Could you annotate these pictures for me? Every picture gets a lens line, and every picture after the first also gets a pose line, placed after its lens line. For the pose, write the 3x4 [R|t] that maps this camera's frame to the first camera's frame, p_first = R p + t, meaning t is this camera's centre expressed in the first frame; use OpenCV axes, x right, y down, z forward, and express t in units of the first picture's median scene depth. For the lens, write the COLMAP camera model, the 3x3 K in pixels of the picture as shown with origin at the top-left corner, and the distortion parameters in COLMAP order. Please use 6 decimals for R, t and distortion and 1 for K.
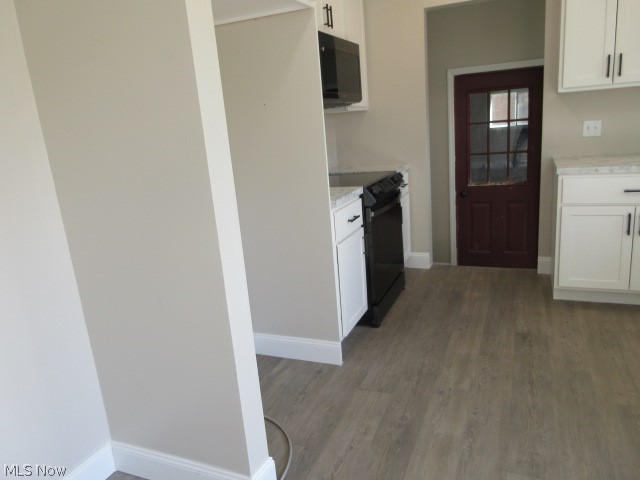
lens RADIAL K [[476.6, 0, 321.2], [0, 476.6, 237.5], [0, 0, 1]] dist [-0.000129, 0.004038]
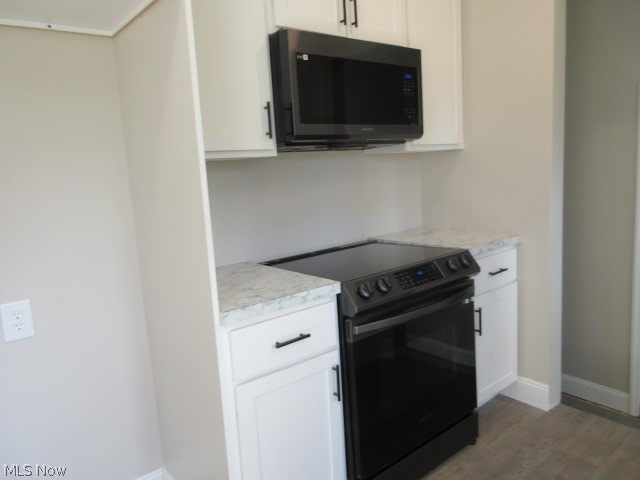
lens RADIAL K [[474.1, 0, 320.2], [0, 474.1, 236.5], [0, 0, 1]] dist [-0.003862, 0.009617]
pose [[0.882438, 0.094399, -0.460860, 0.274623], [-0.122745, 0.991927, -0.031851, -0.117394], [0.454132, 0.084675, 0.886901, 0.389829]]
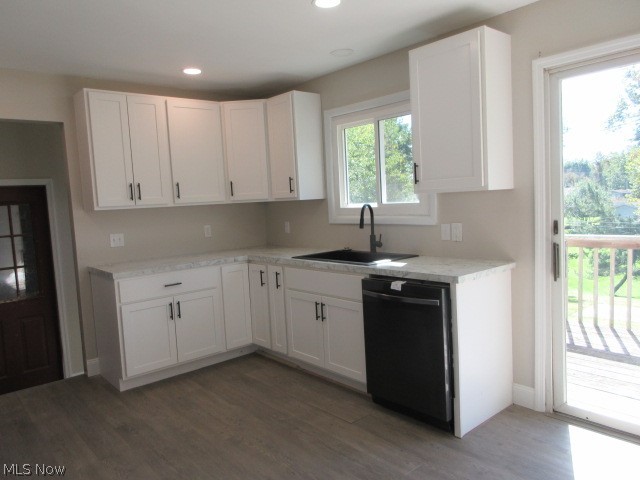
lens RADIAL K [[476.6, 0, 321.2], [0, 476.6, 237.5], [0, 0, 1]] dist [-0.000129, 0.004038]
pose [[0.446075, -0.018136, 0.894812, -0.270346], [0.229244, 0.968757, -0.094646, -0.004817], [-0.865138, 0.247349, 0.436296, 0.034313]]
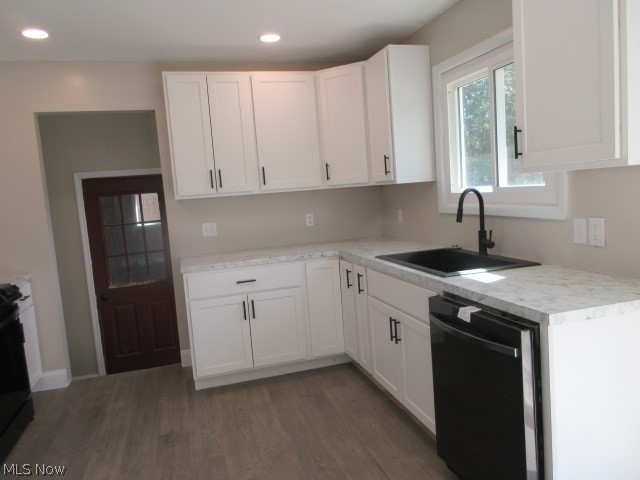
lens RADIAL K [[476.6, 0, 321.2], [0, 476.6, 237.5], [0, 0, 1]] dist [-0.000129, 0.004038]
pose [[0.776338, -0.040834, 0.628993, 0.054984], [0.162055, 0.977285, -0.136572, -0.010482], [-0.609129, 0.207957, 0.765321, -0.036126]]
